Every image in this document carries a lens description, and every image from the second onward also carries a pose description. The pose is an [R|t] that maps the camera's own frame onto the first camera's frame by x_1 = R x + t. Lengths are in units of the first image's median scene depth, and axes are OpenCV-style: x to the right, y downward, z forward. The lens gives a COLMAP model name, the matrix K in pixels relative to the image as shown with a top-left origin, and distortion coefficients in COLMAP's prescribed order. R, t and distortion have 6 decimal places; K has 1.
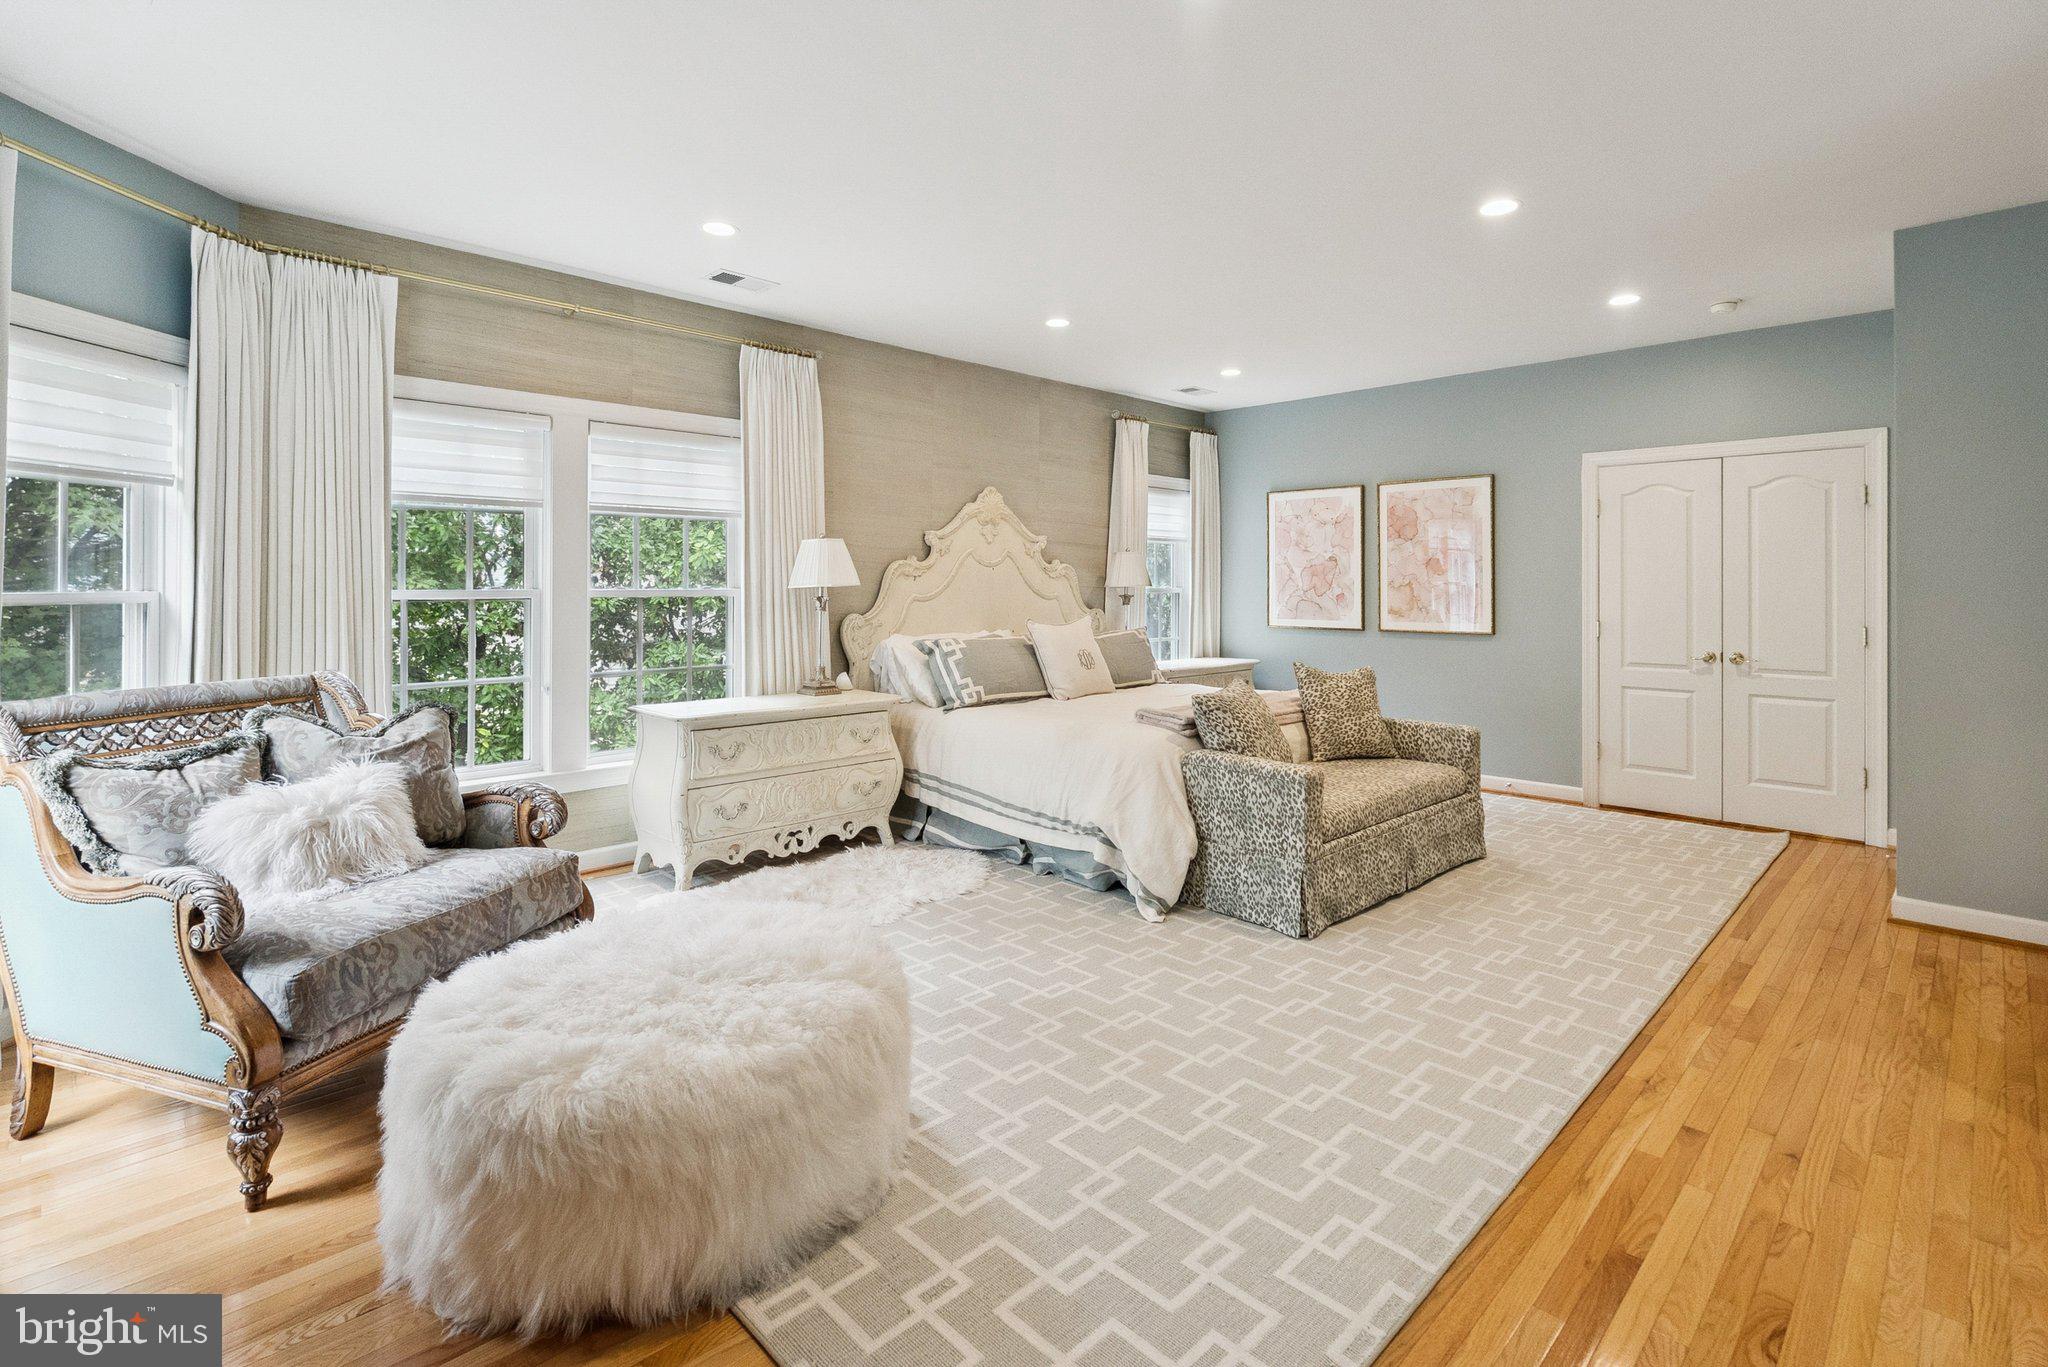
lens RADIAL K [[915.4, 0, 1028.7], [0, 915.4, 672.7], [0, 0, 1]] dist [-0.000033, 0.000046]
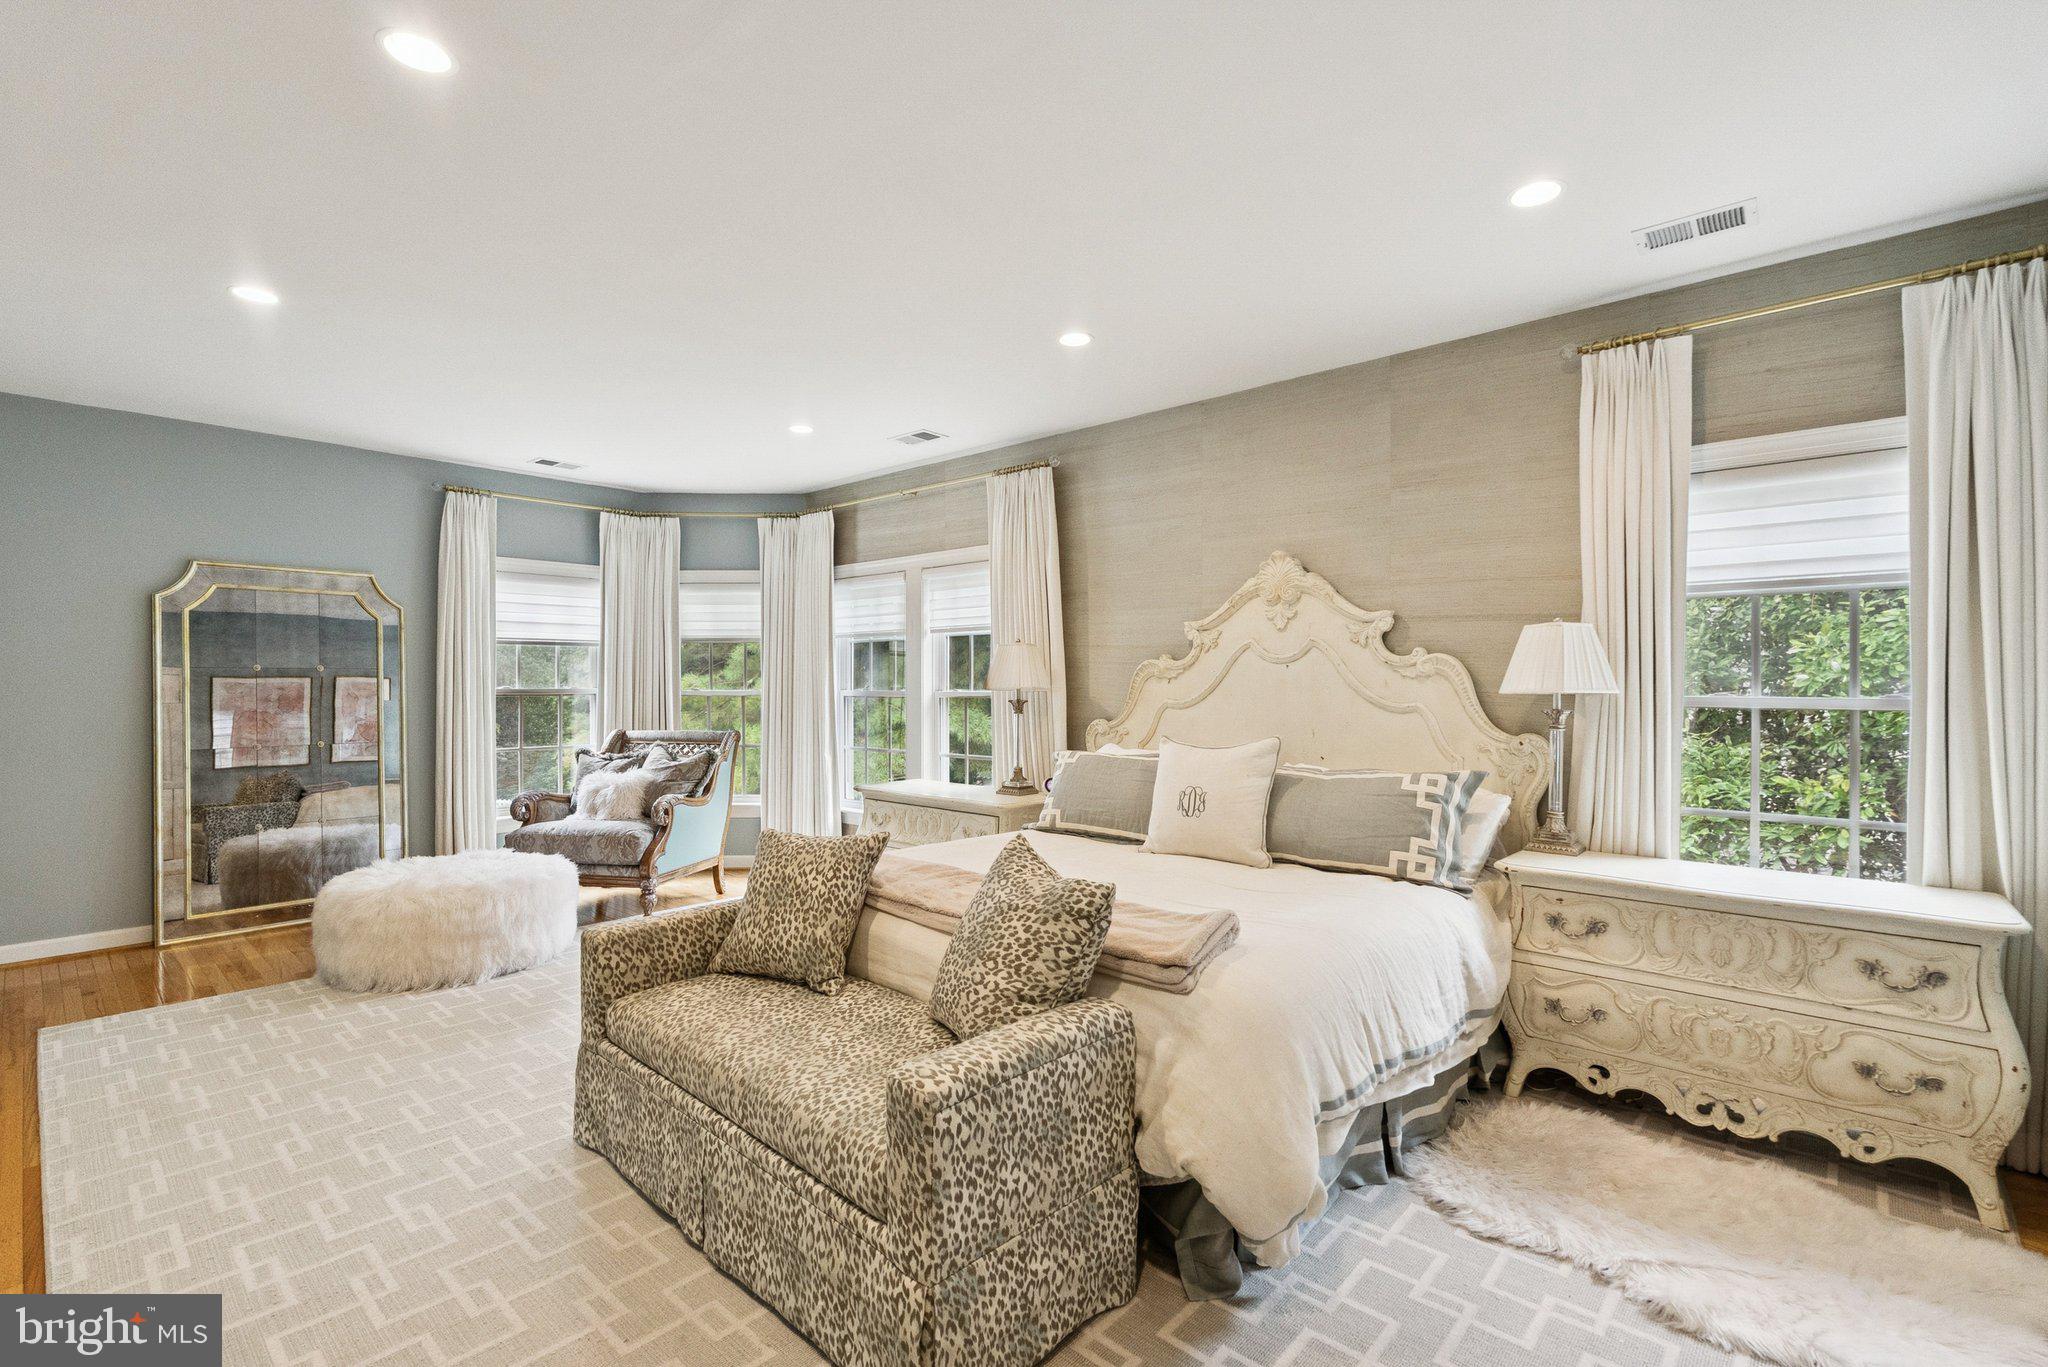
lens RADIAL K [[925.5, 0, 978.0], [0, 925.5, 688.1], [0, 0, 1]] dist [0.016186, -0.000039]
pose [[0.049333, -0.014843, -0.998672, 0.649865], [-0.115455, 0.993102, -0.020463, -0.056981], [0.992087, 0.116311, 0.047279, 0.746435]]
